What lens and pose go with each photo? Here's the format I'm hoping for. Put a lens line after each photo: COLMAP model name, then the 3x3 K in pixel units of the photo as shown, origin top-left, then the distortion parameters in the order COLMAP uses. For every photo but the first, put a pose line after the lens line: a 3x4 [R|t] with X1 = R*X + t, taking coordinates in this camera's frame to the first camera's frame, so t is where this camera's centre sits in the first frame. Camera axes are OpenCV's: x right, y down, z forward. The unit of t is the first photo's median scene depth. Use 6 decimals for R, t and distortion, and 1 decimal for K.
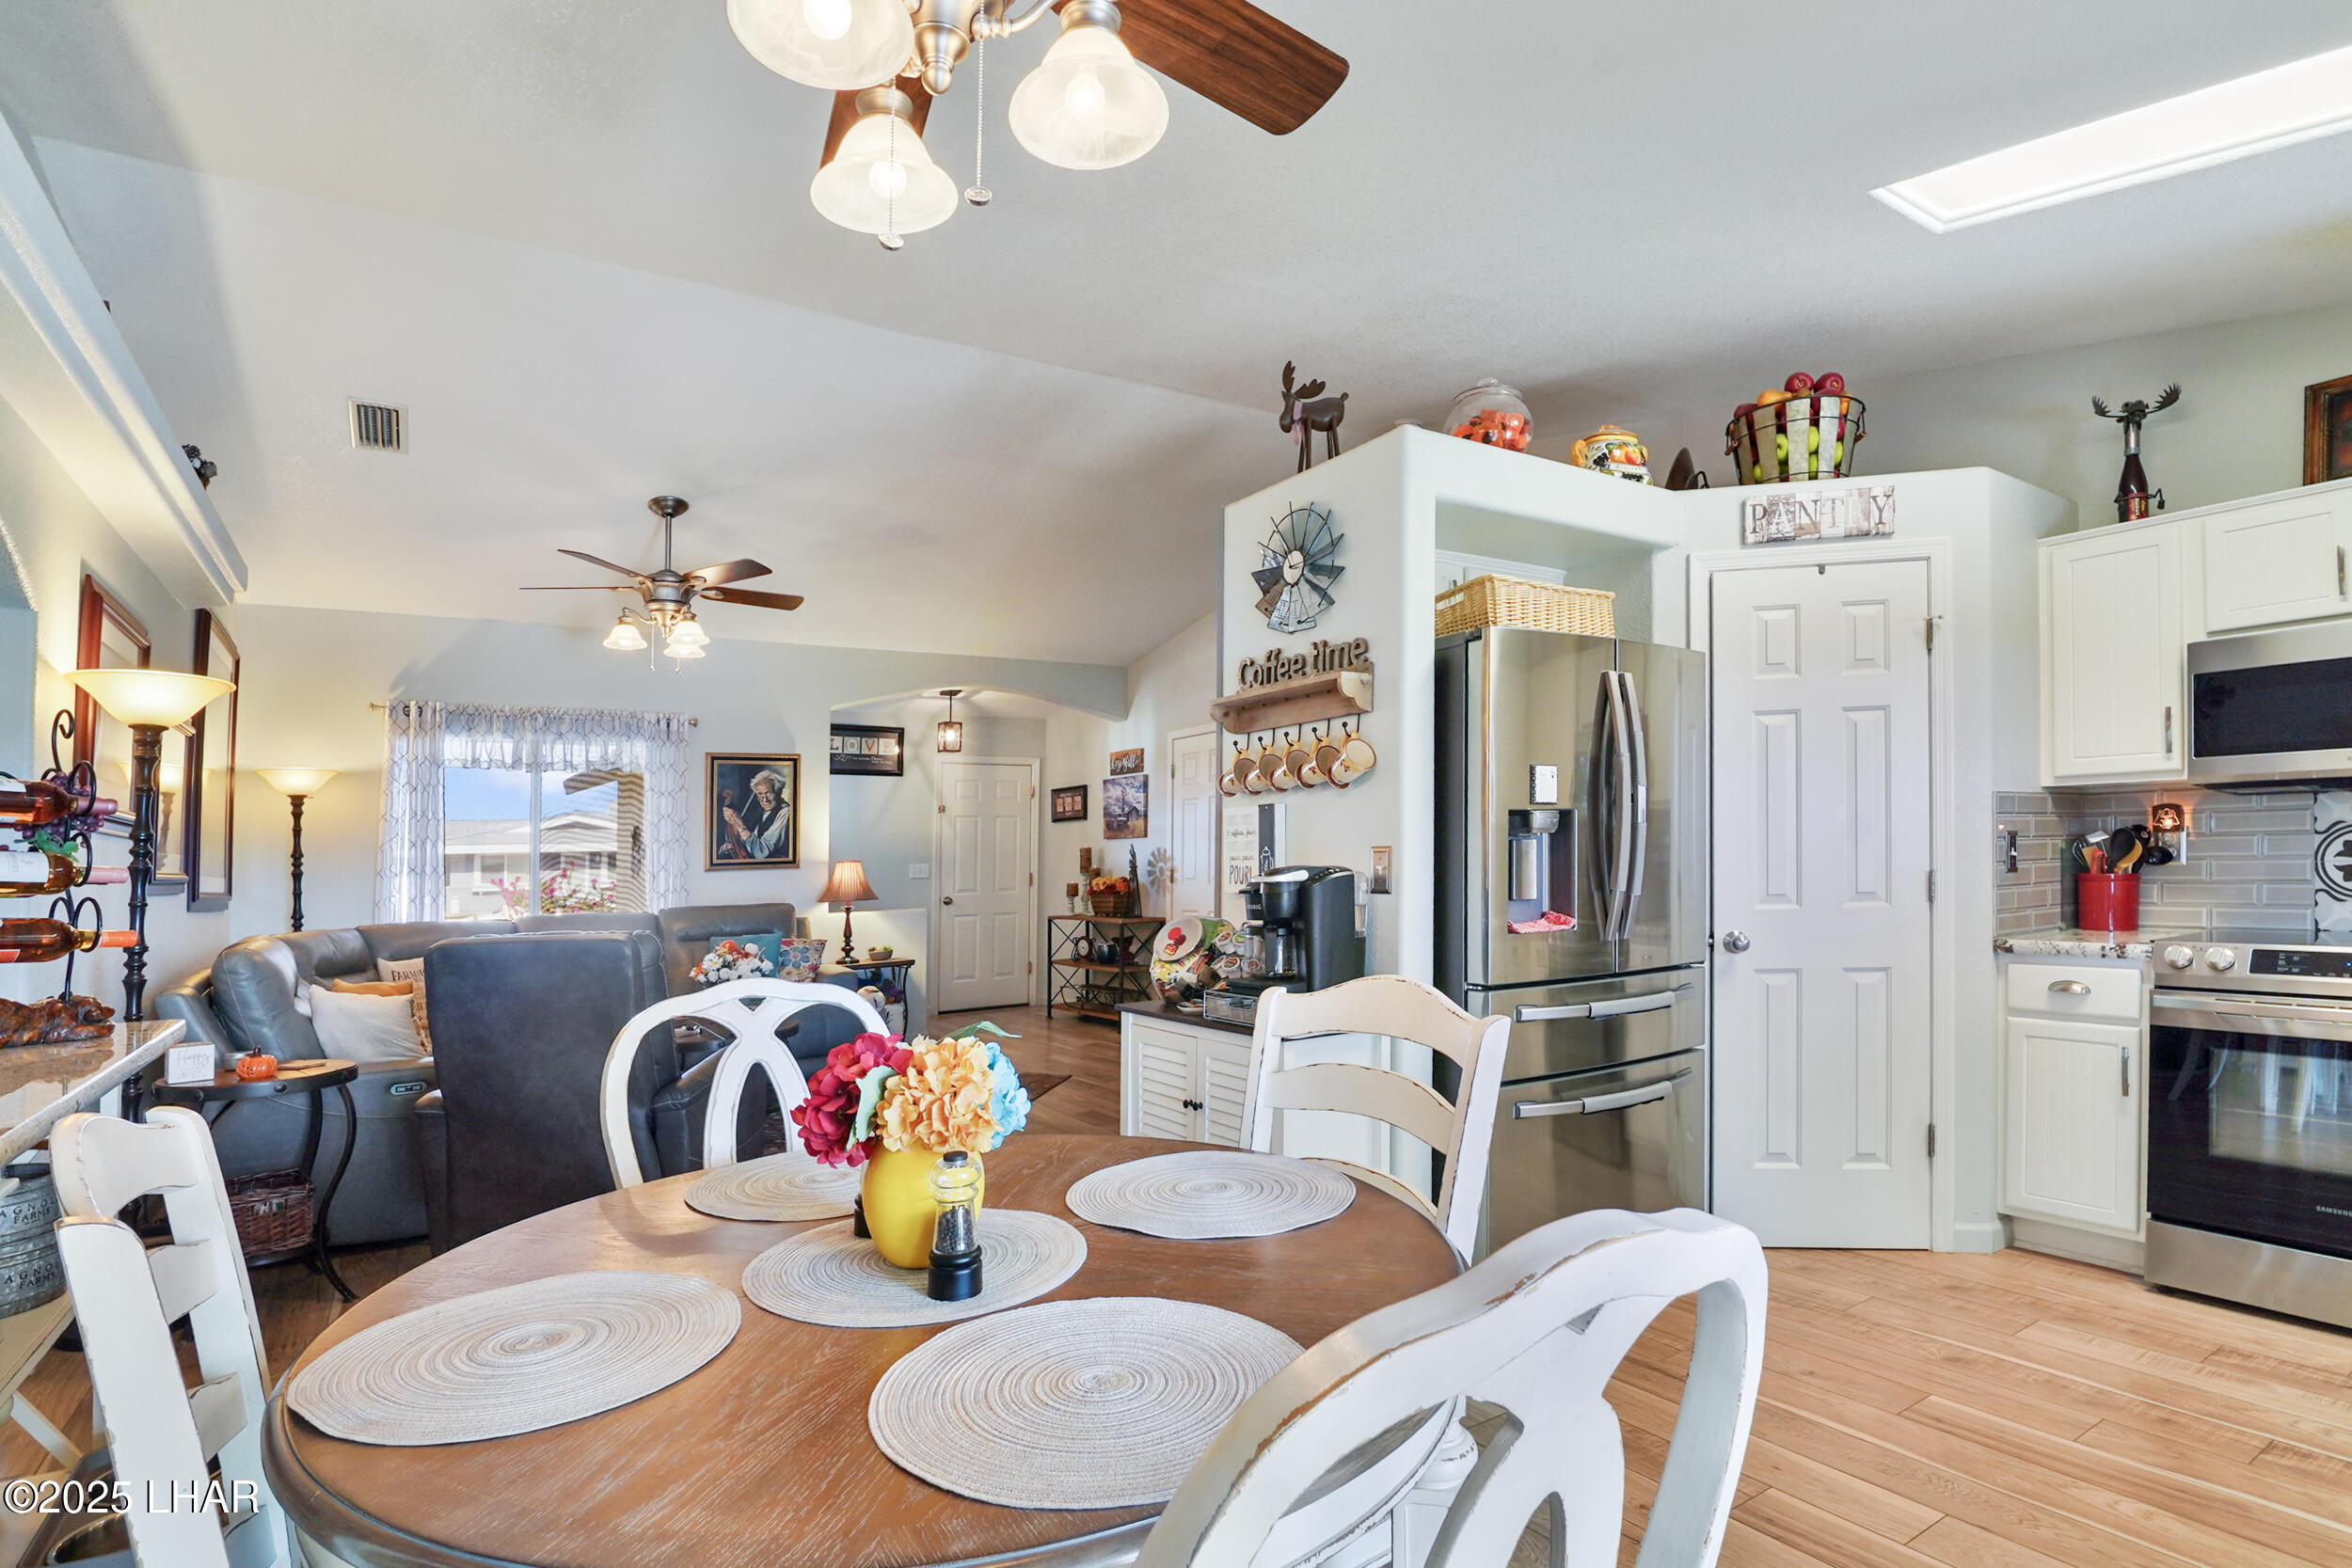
lens RADIAL K [[1174.7, 0, 1178.0], [0, 1174.7, 811.2], [0, 0, 1]] dist [-0.029442, 0.000142]
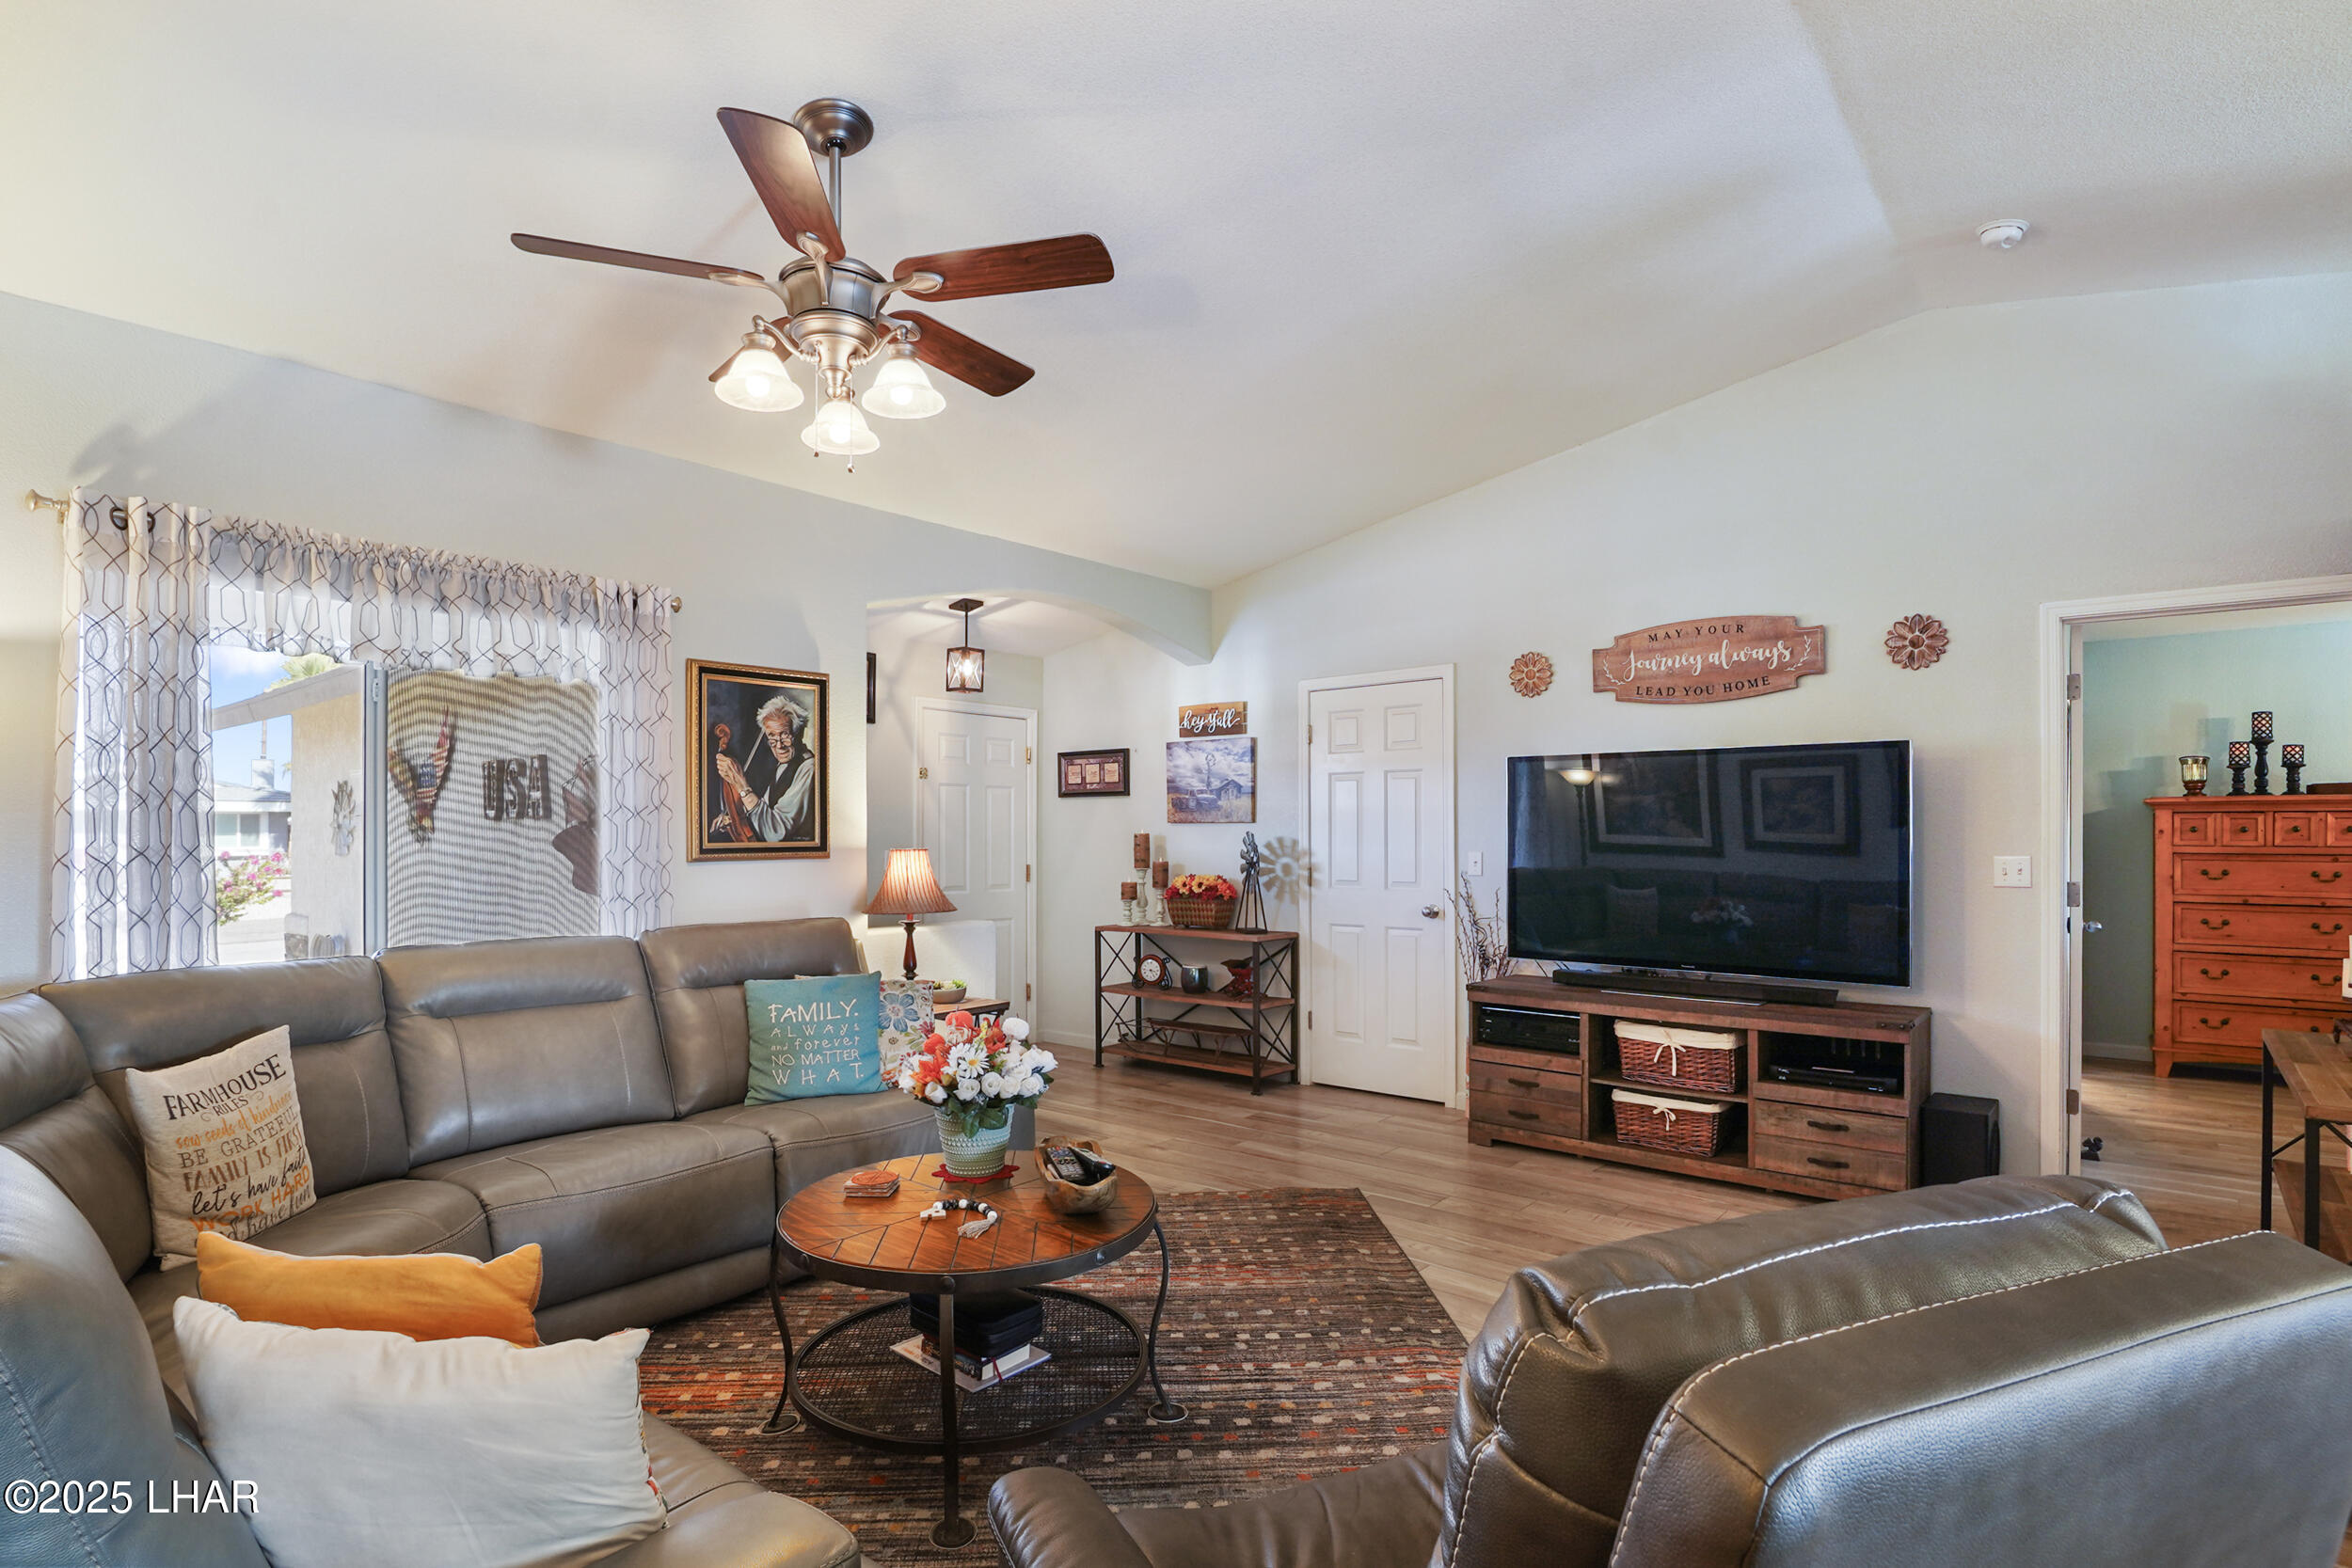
lens RADIAL K [[1153.5, 0, 1175.6], [0, 1153.5, 827.9], [0, 0, 1]] dist [-0.023694, -0.000171]
pose [[0.958347, 0.027991, 0.284232, -0.280379], [-0.036276, 0.999055, 0.023924, 0.010008], [-0.283294, -0.033238, 0.958457, 0.319329]]
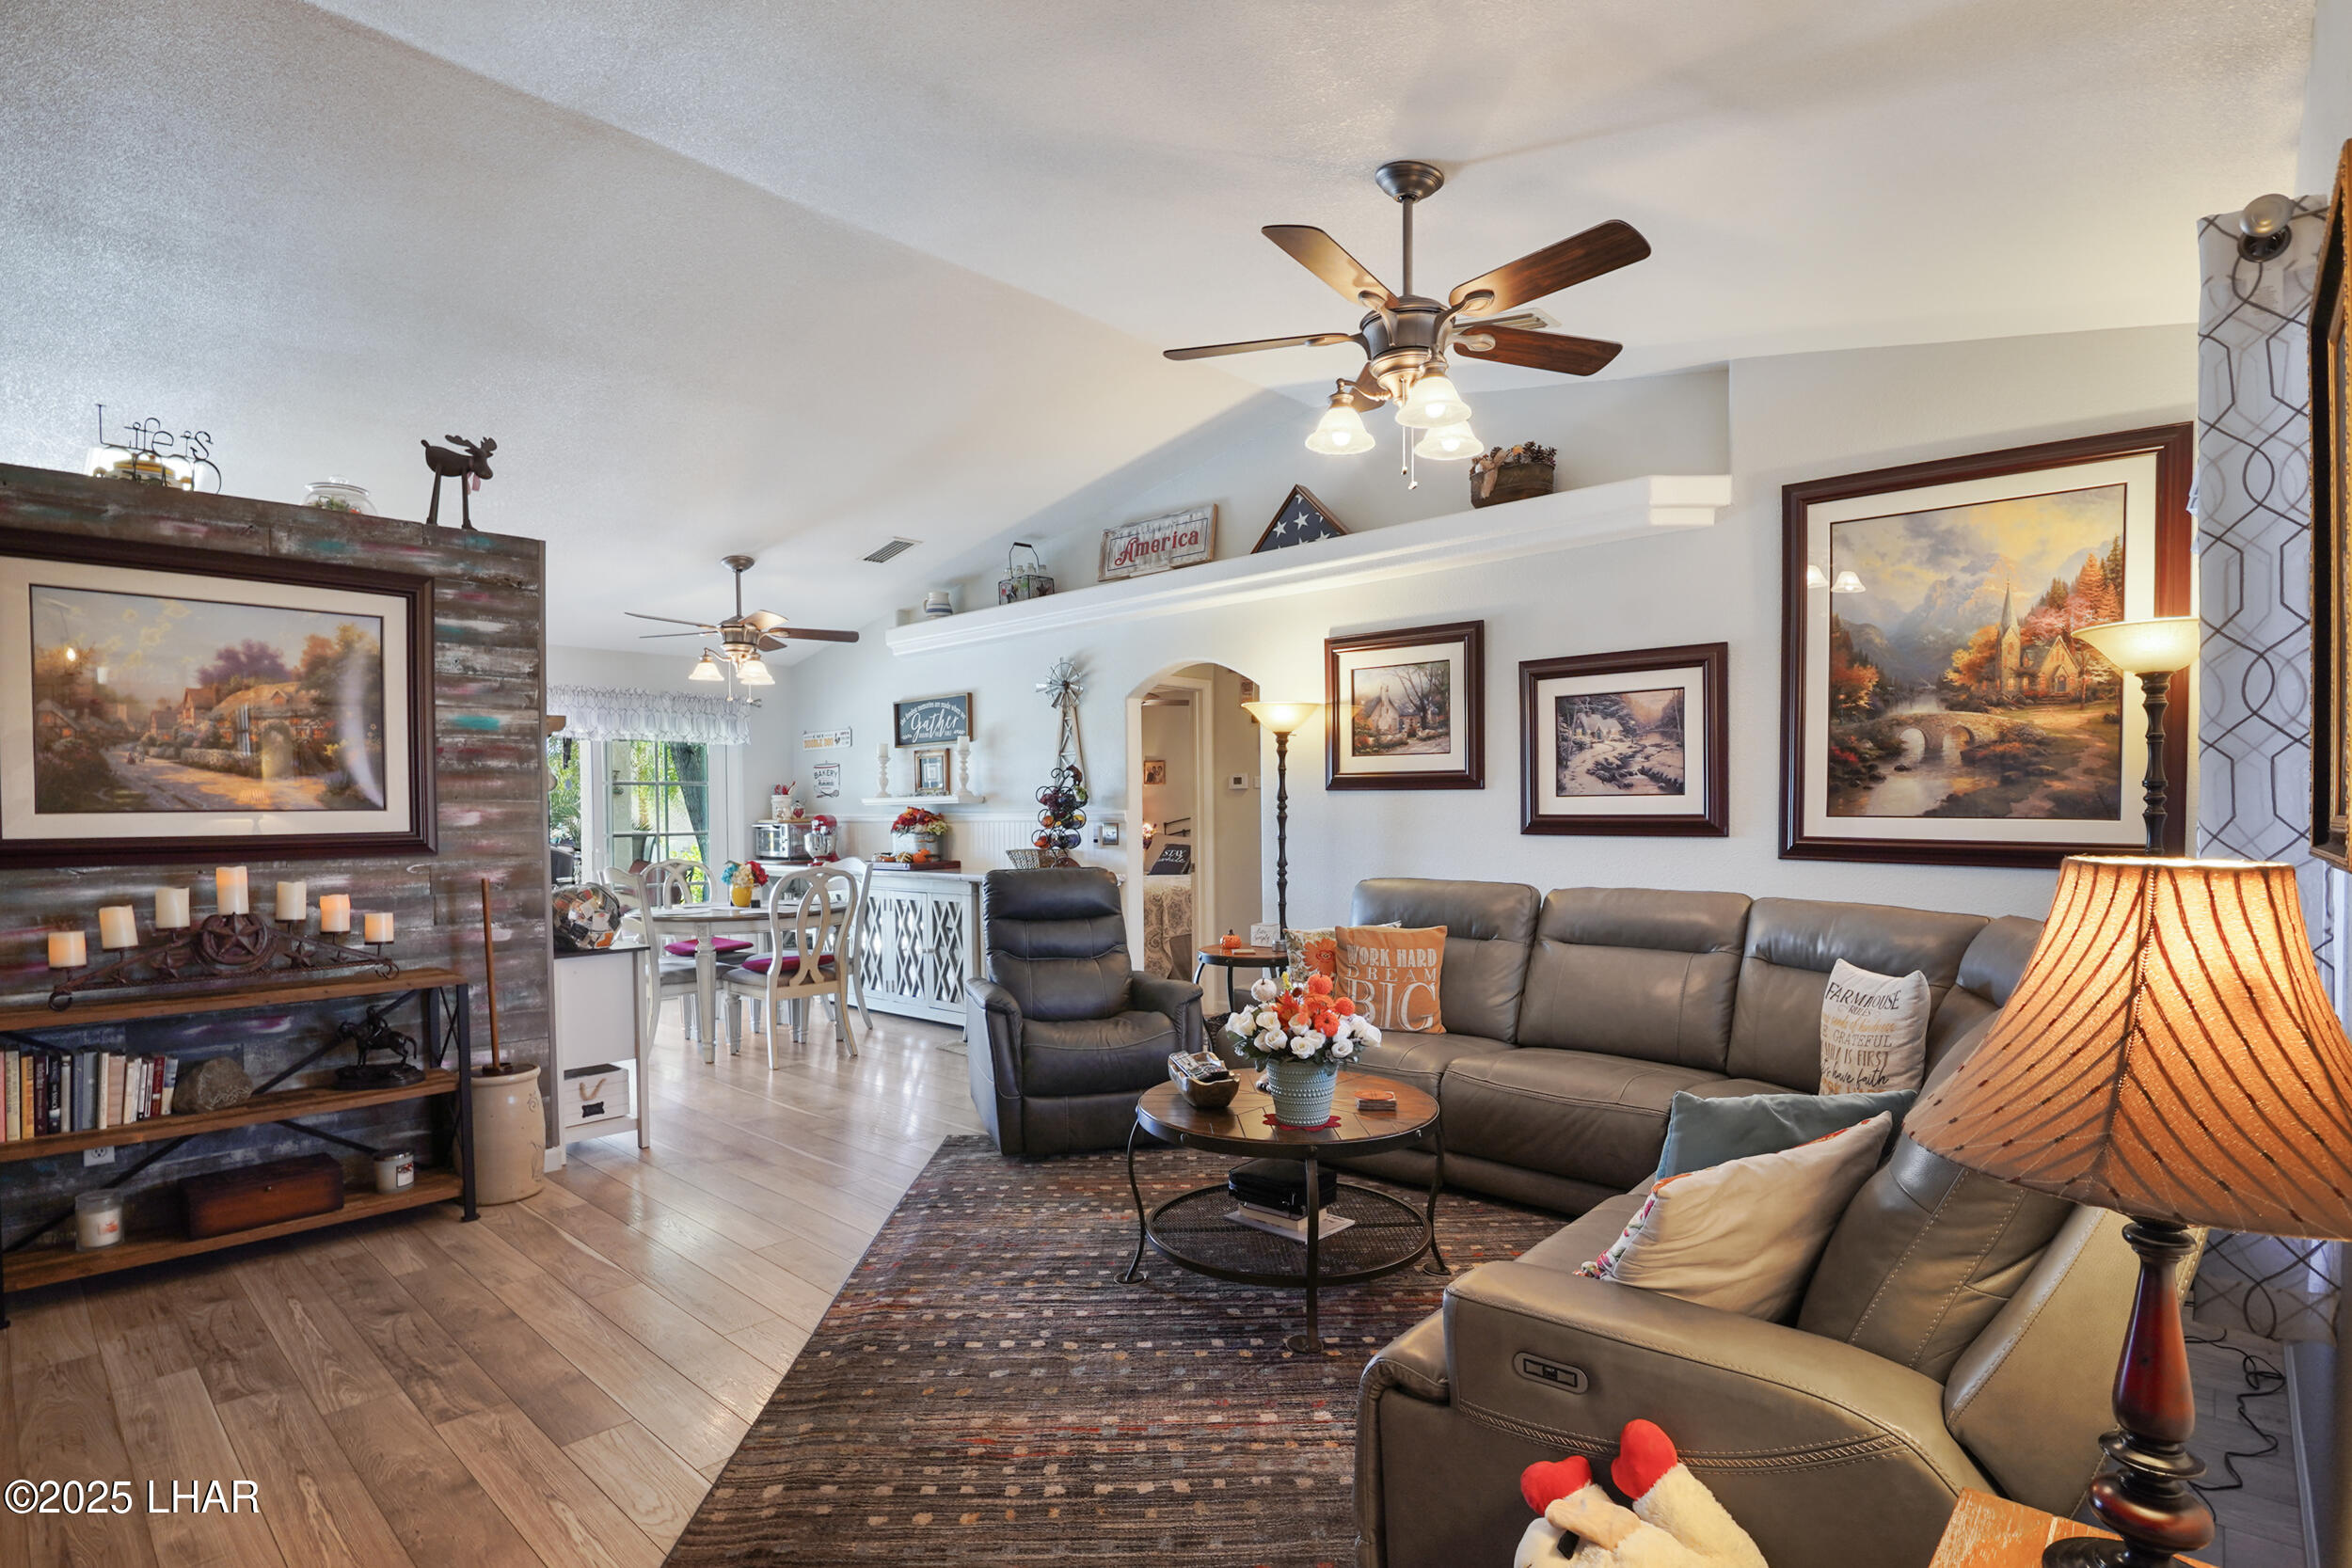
lens RADIAL K [[1154.7, 0, 1182.6], [0, 1154.7, 815.4], [0, 0, 1]] dist [-0.018537, -0.000221]
pose [[-0.967431, 0.038974, -0.250115, -0.123721], [0.046713, 0.998594, -0.025078, 0.031246], [0.248786, -0.035945, -0.967891, 0.964177]]
